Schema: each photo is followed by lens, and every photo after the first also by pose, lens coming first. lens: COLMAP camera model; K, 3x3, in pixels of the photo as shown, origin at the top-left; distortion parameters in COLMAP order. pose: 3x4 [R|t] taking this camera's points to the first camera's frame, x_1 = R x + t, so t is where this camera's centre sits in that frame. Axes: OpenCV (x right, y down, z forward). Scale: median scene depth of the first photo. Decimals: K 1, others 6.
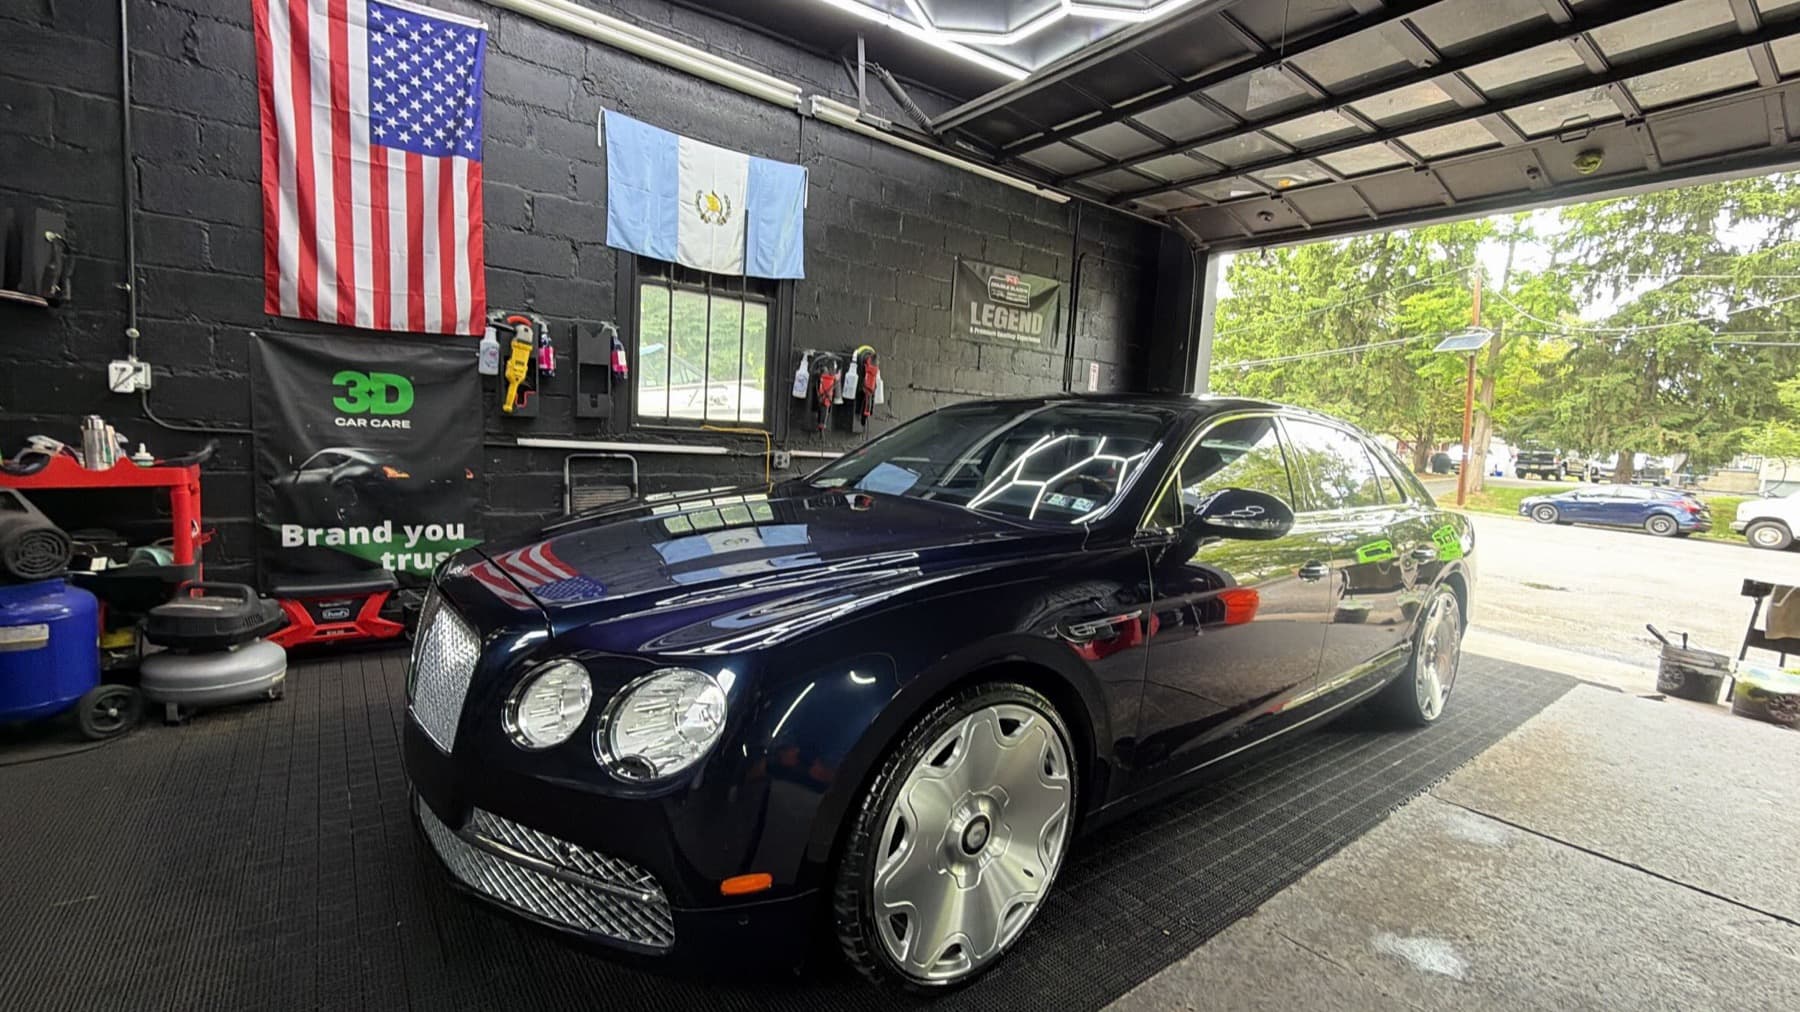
lens RADIAL K [[749.1, 0, 900.0], [0, 749.1, 507.5], [0, 0, 1]] dist [-0.000478, -0.000183]
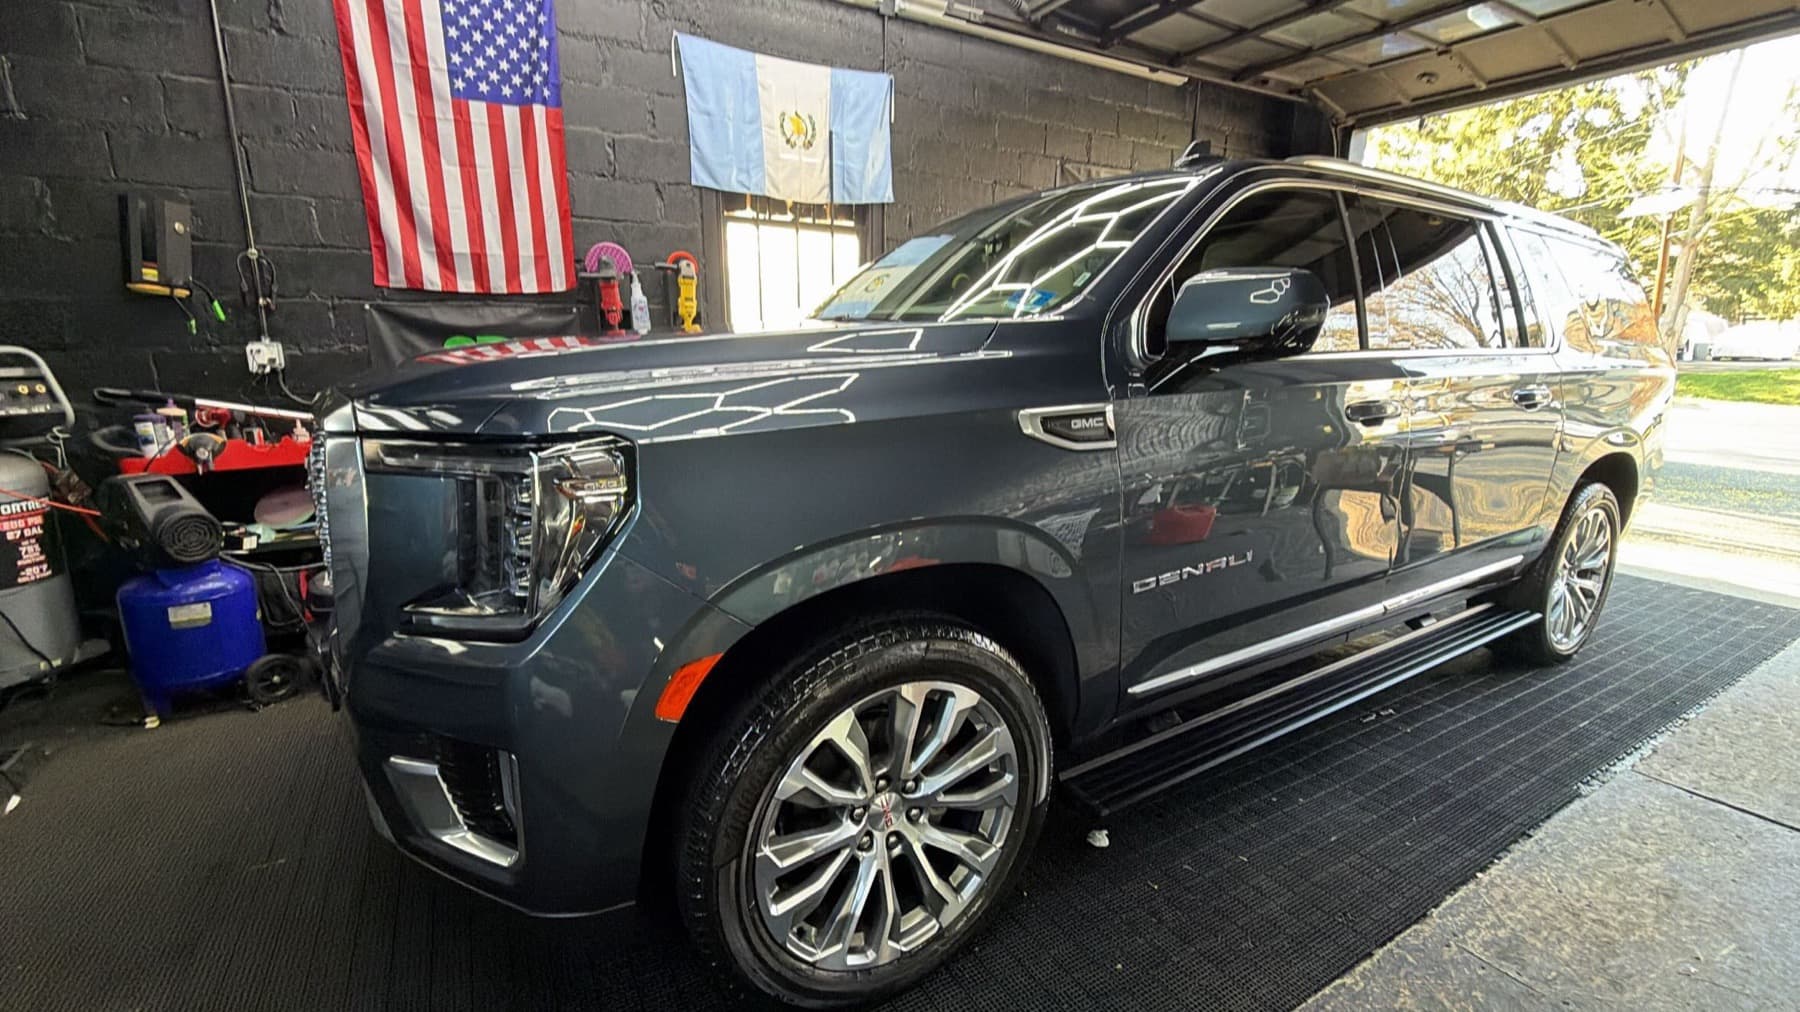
lens RADIAL K [[749.1, 0, 899.3], [0, 749.1, 509.0], [0, 0, 1]] dist [-0.000478, -0.000183]
pose [[0.990699, -0.026826, -0.133402, -0.008419], [0.041770, 0.992996, 0.110515, -0.029436], [0.129503, -0.115059, 0.984881, 0.038595]]
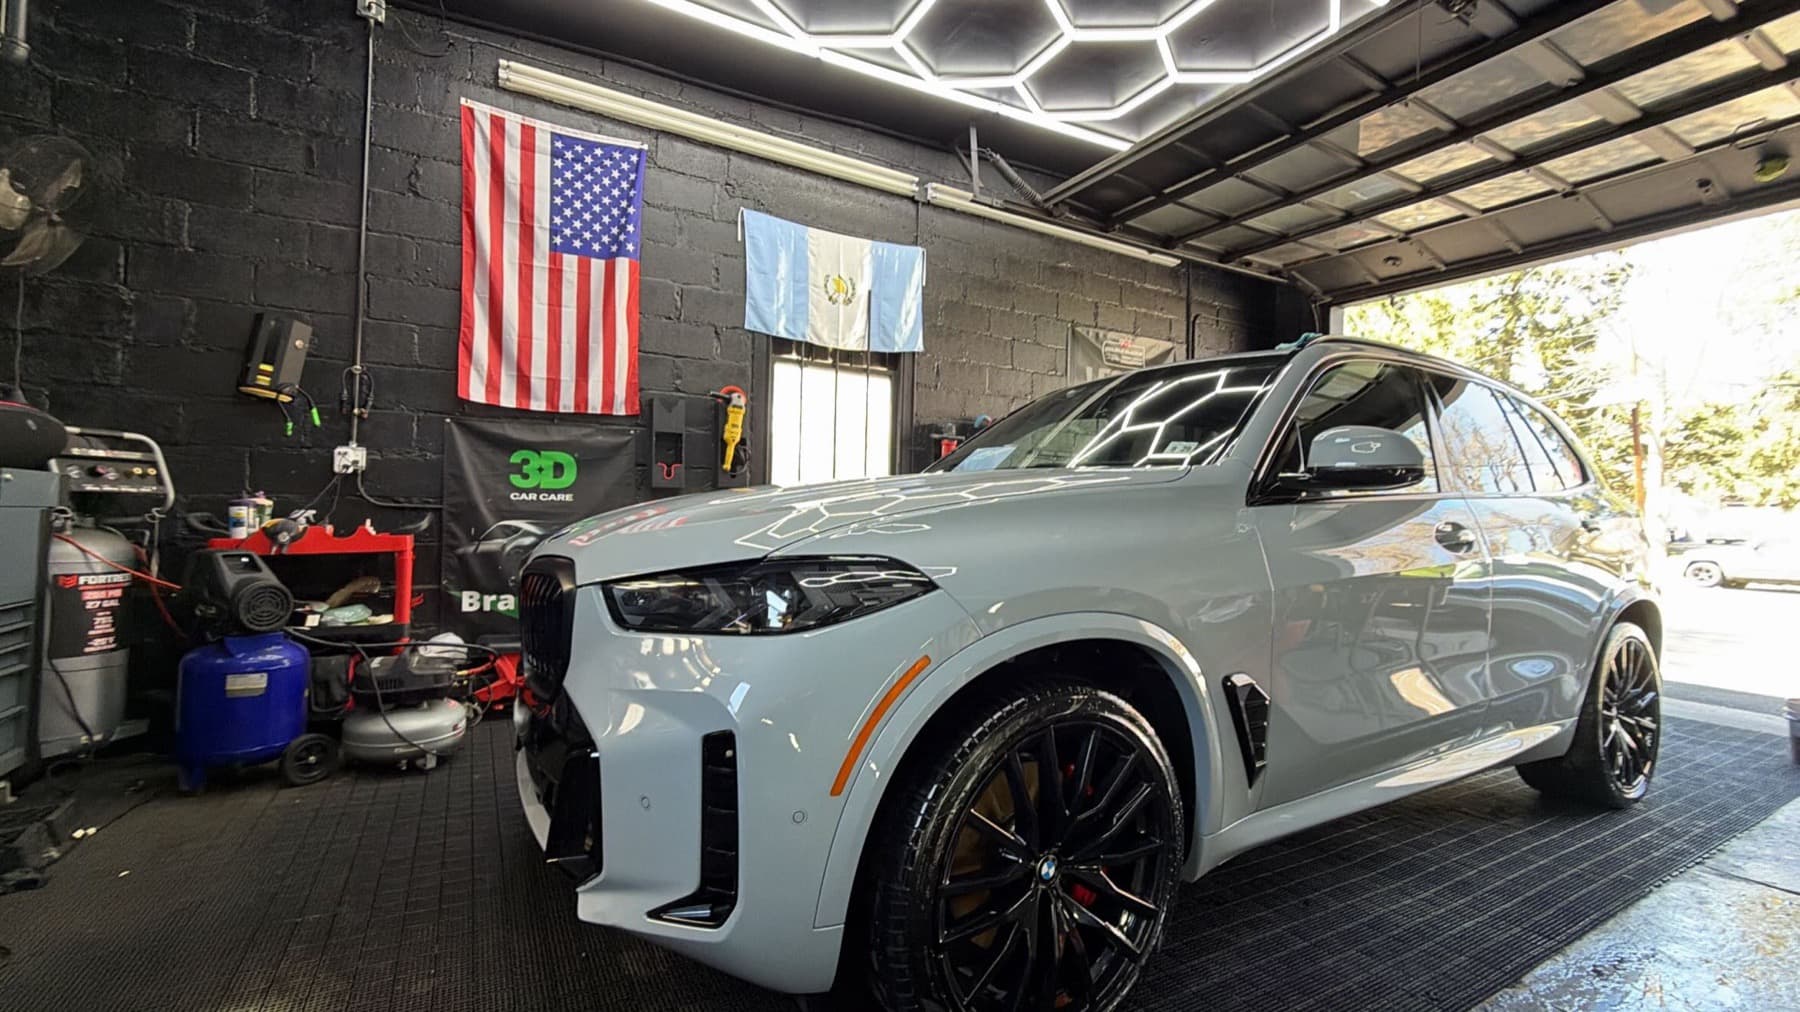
lens RADIAL K [[749.1, 0, 898.9], [0, 749.1, 507.4], [0, 0, 1]] dist [-0.000478, -0.000183]
pose [[0.990731, -0.039026, -0.130112, -0.040471], [0.023158, 0.992344, -0.121313, 0.038349], [0.133850, 0.117175, 0.984050, 0.000519]]
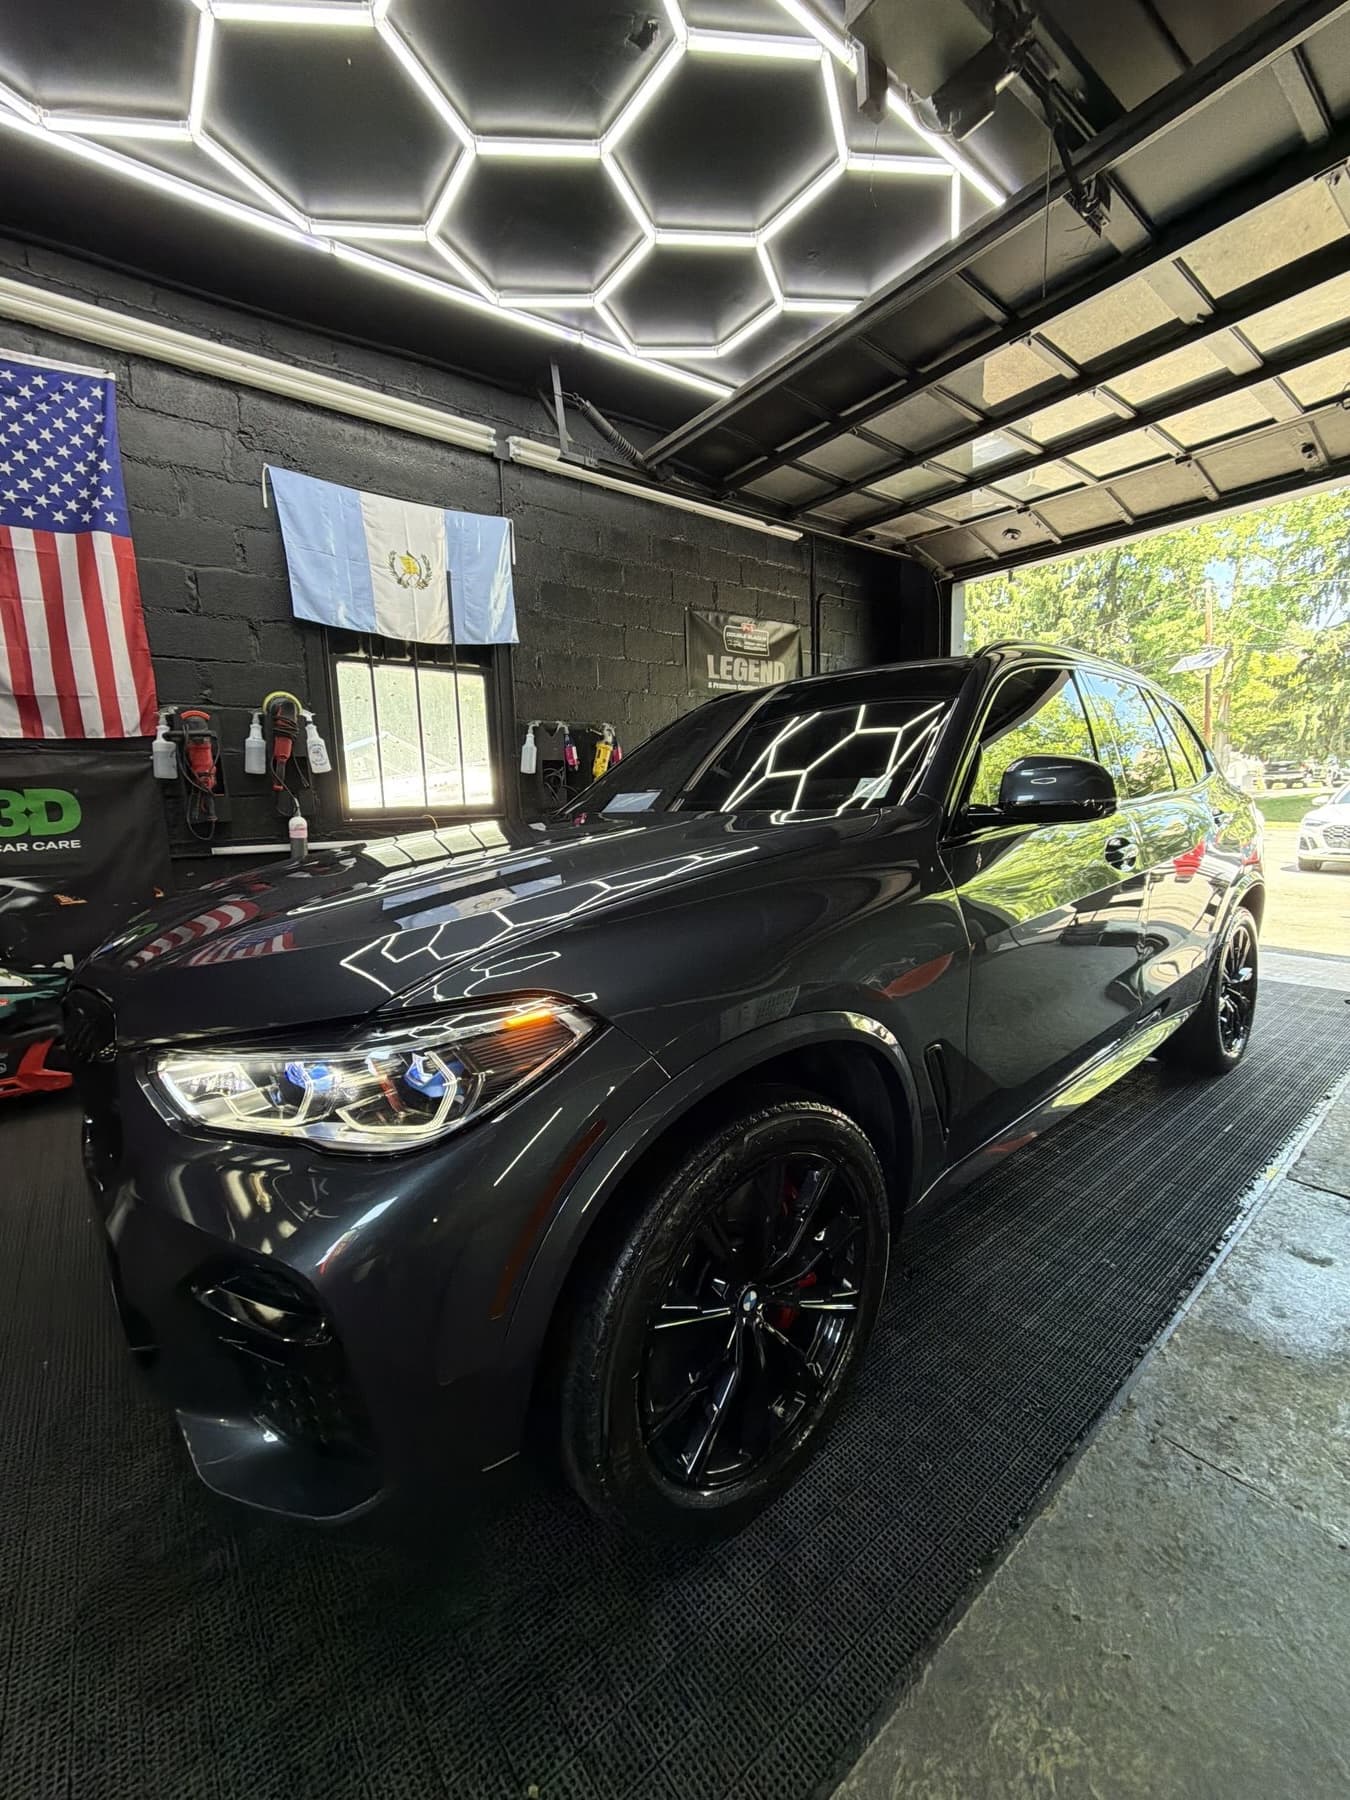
lens RADIAL K [[712.8, 0, 671.6], [0, 712.8, 898.3], [0, 0, 1]] dist [-0.003300, 0.000111]
pose [[0.995779, -0.091743, 0.002806, 0.027334], [0.091570, 0.995064, 0.038234, -0.012430], [-0.006299, -0.037816, 0.999265, 0.130308]]
